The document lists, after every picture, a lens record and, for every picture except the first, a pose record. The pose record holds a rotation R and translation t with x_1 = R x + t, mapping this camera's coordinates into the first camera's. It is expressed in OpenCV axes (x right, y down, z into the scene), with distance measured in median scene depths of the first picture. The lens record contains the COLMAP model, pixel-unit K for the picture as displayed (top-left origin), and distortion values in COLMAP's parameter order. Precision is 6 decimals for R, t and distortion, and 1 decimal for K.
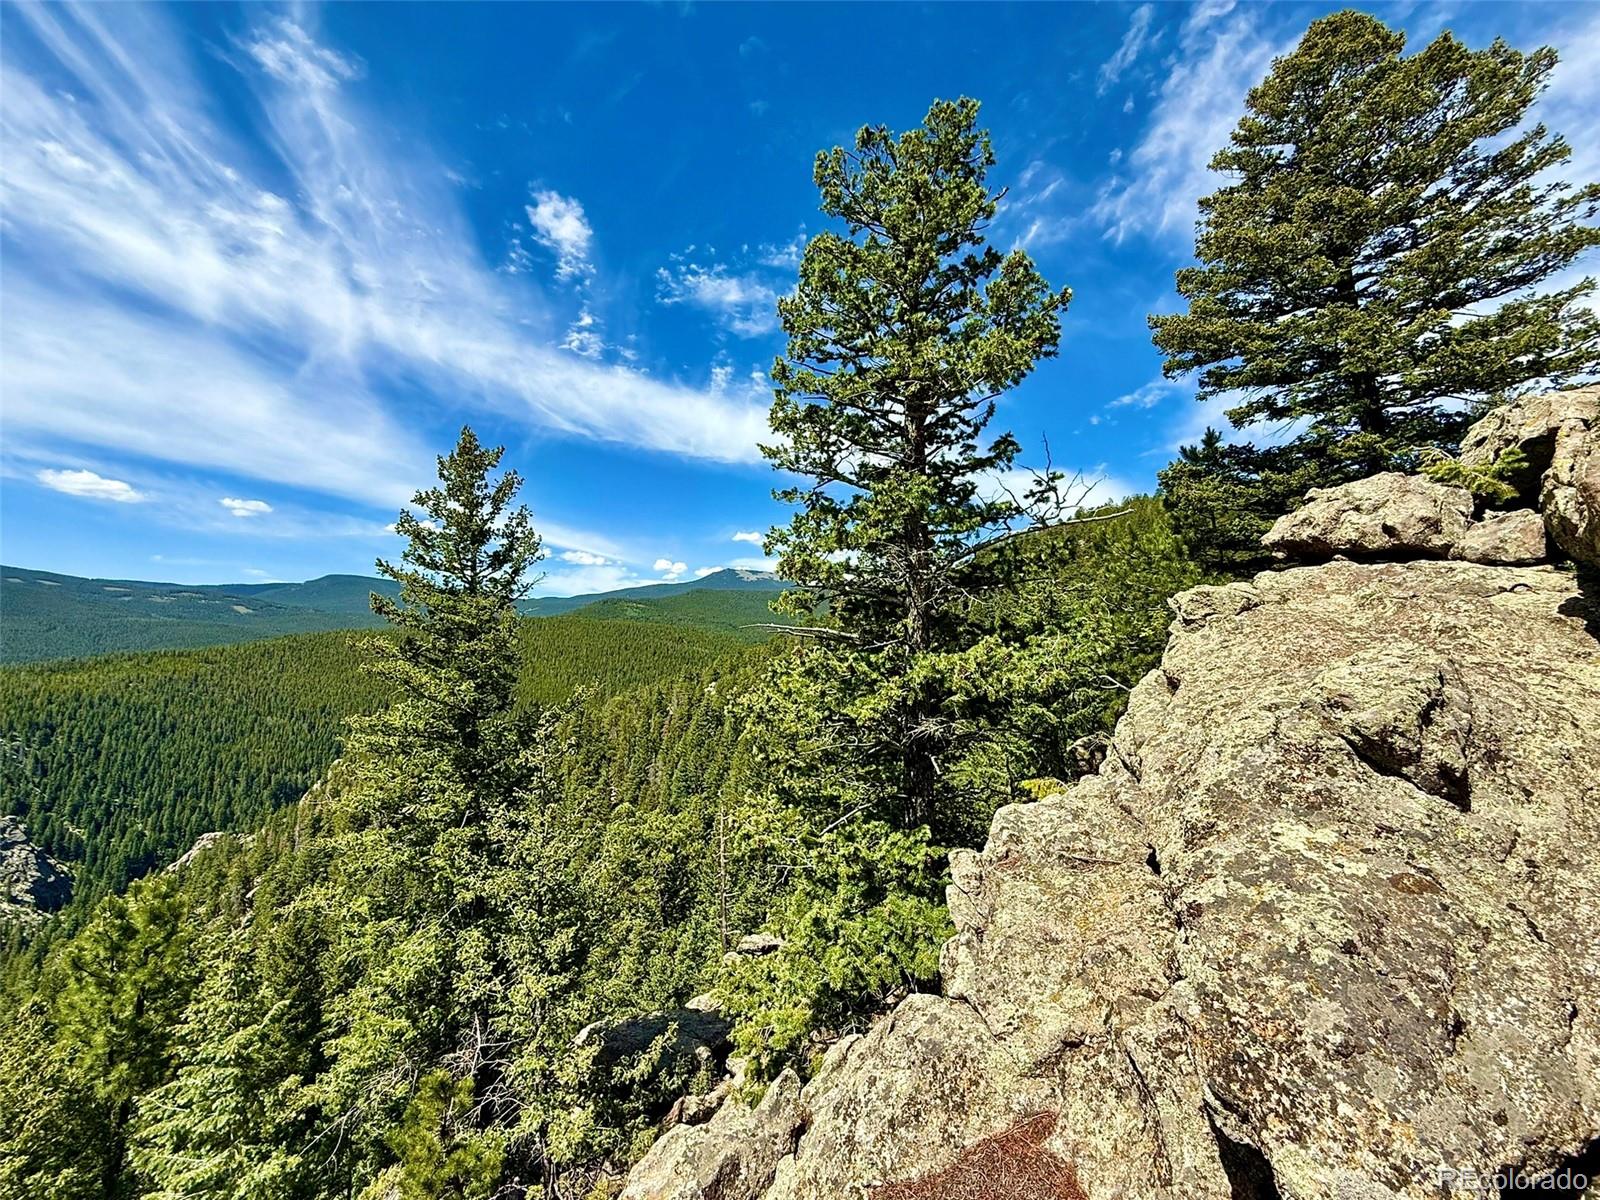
lens RADIAL K [[632.1, 0, 790.9], [0, 632.1, 601.1], [0, 0, 1]] dist [-0.001336, -0.000405]
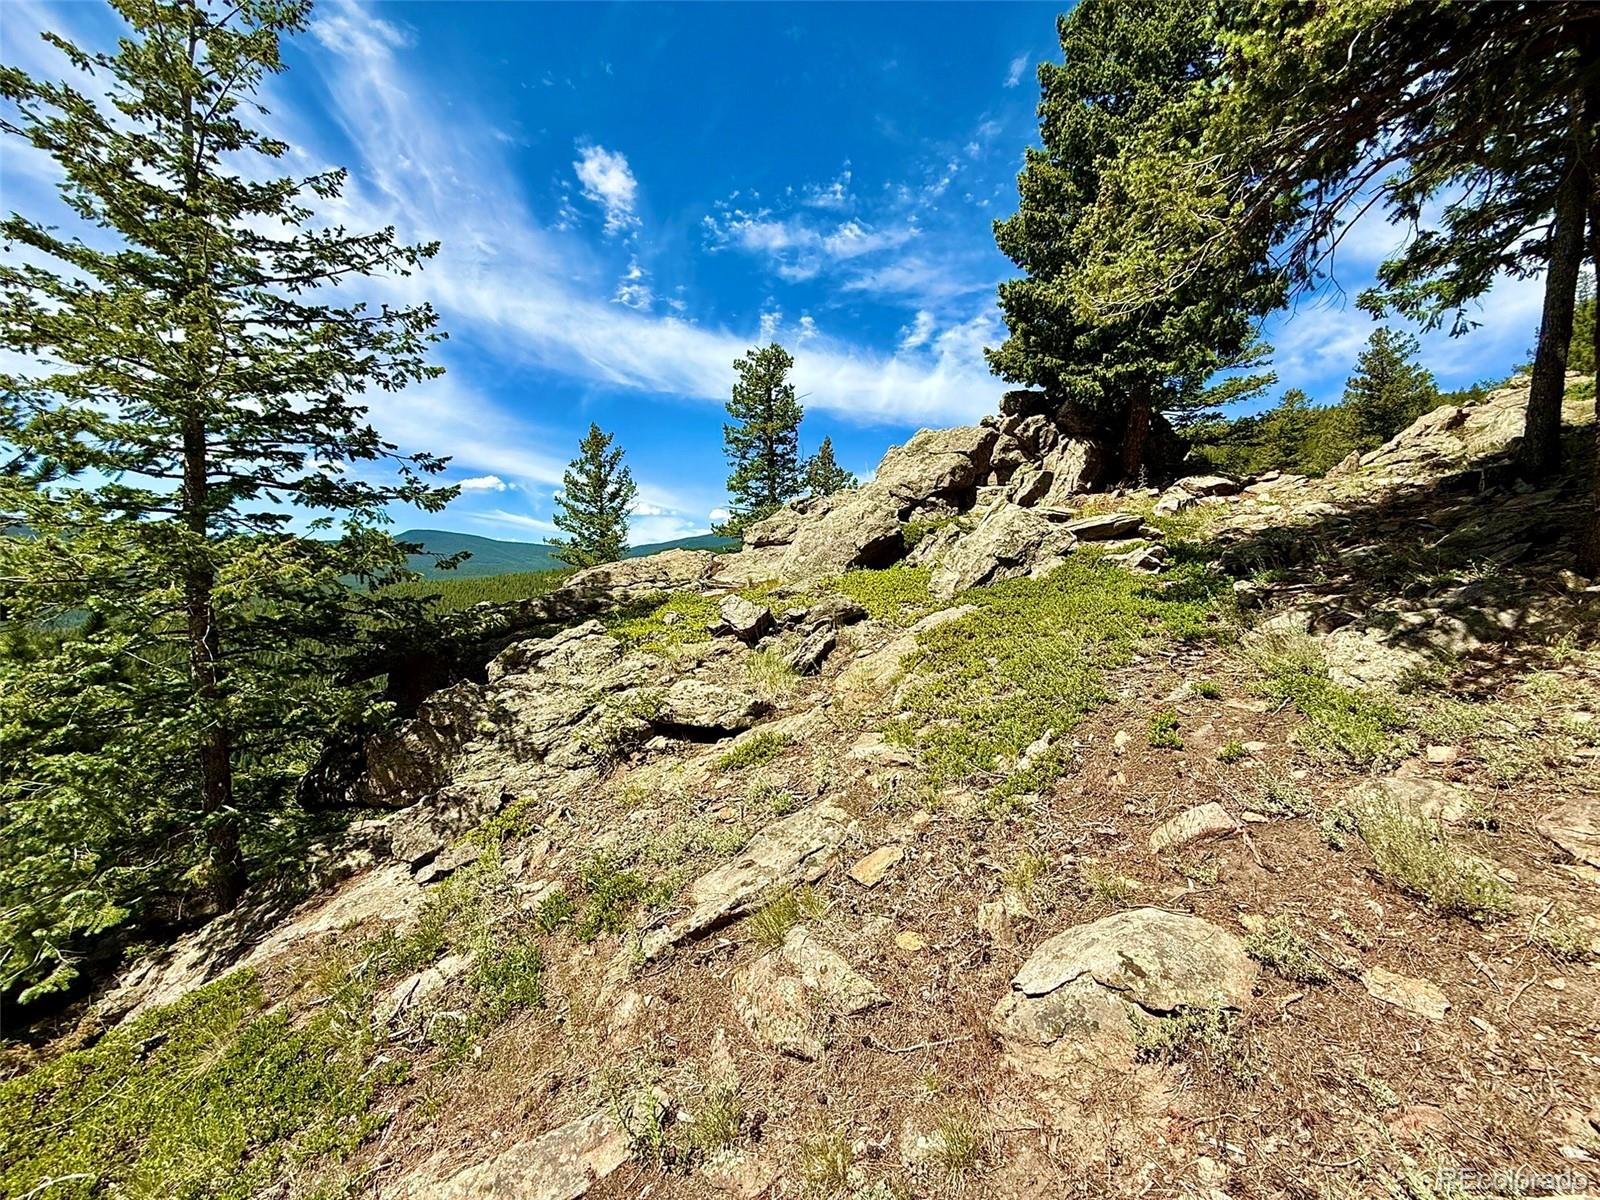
lens RADIAL K [[632.1, 0, 808.0], [0, 632.1, 588.1], [0, 0, 1]] dist [-0.001336, -0.000405]
pose [[0.997891, -0.018772, -0.062142, 0.071298], [0.022672, 0.997777, 0.062670, 0.033781], [0.060828, -0.063946, 0.996098, -0.277142]]
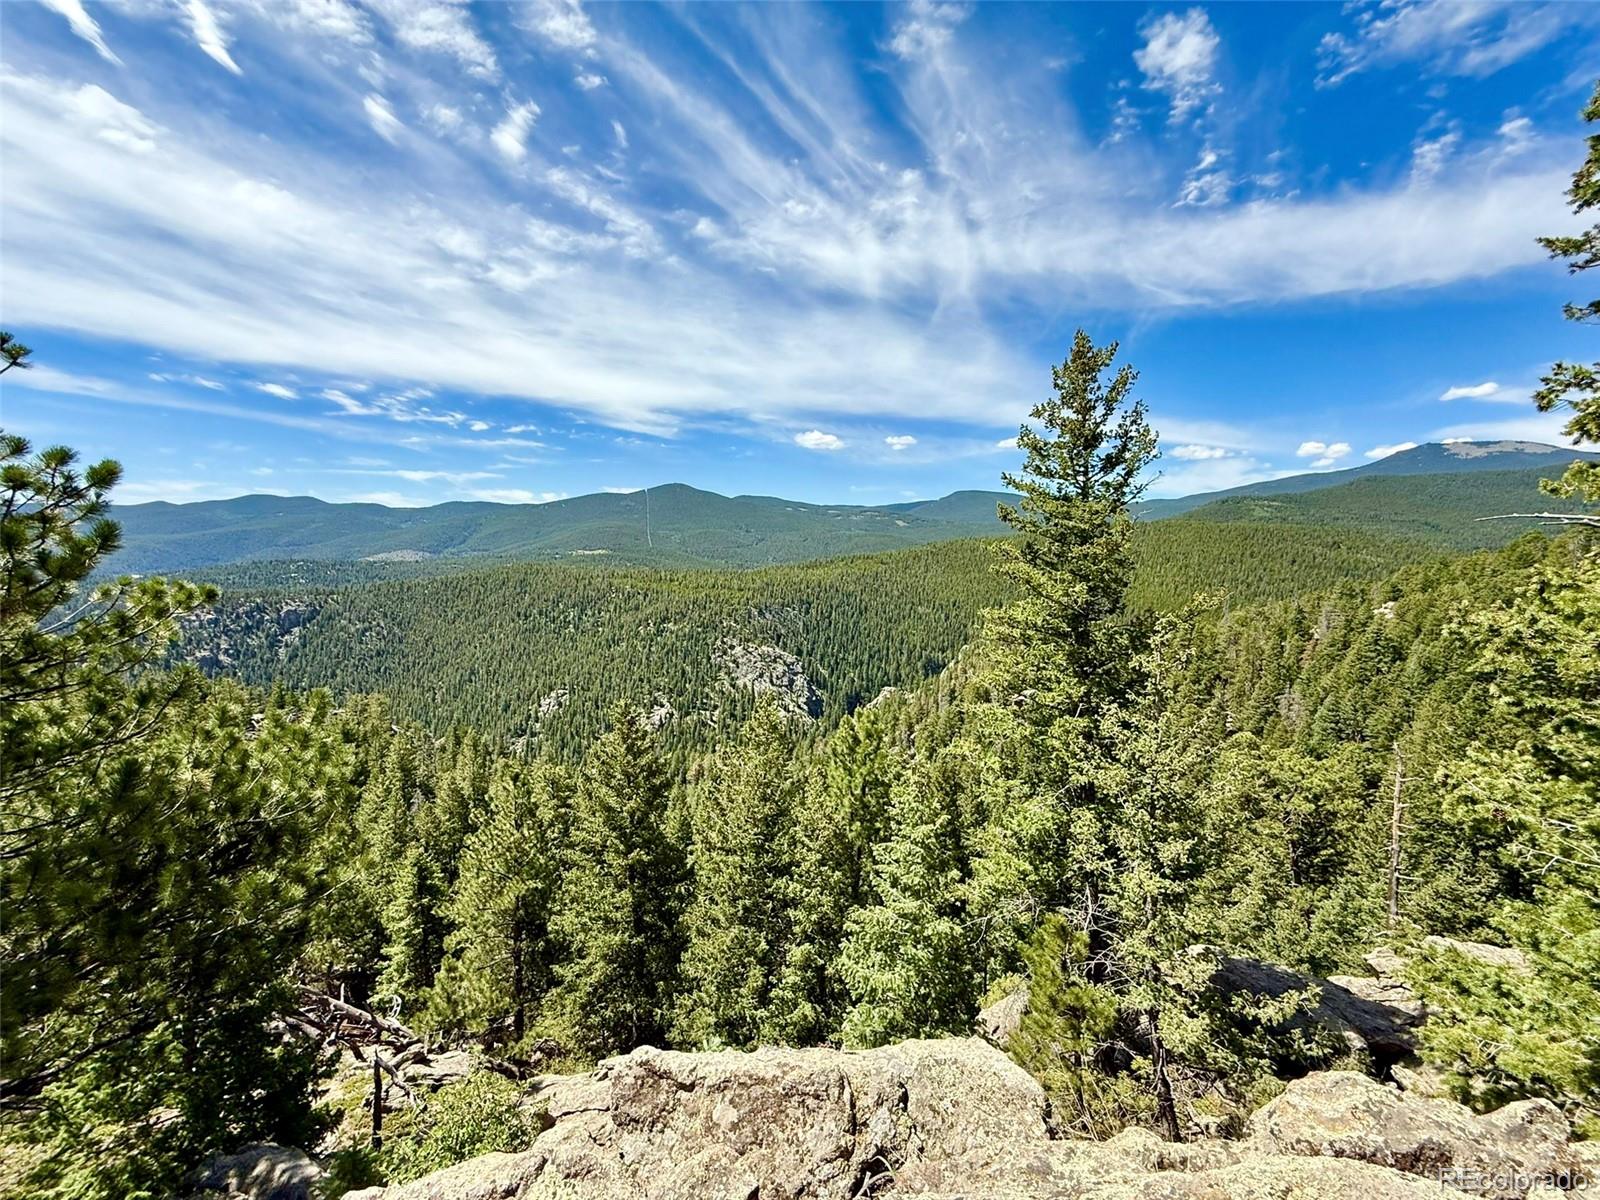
lens RADIAL K [[632.1, 0, 799.0], [0, 632.1, 598.1], [0, 0, 1]] dist [-0.001336, -0.000405]
pose [[0.641282, 0.060309, -0.764932, -0.002844], [0.049626, 0.991559, 0.119781, 0.000801], [0.765699, -0.114774, 0.632876, -0.006940]]
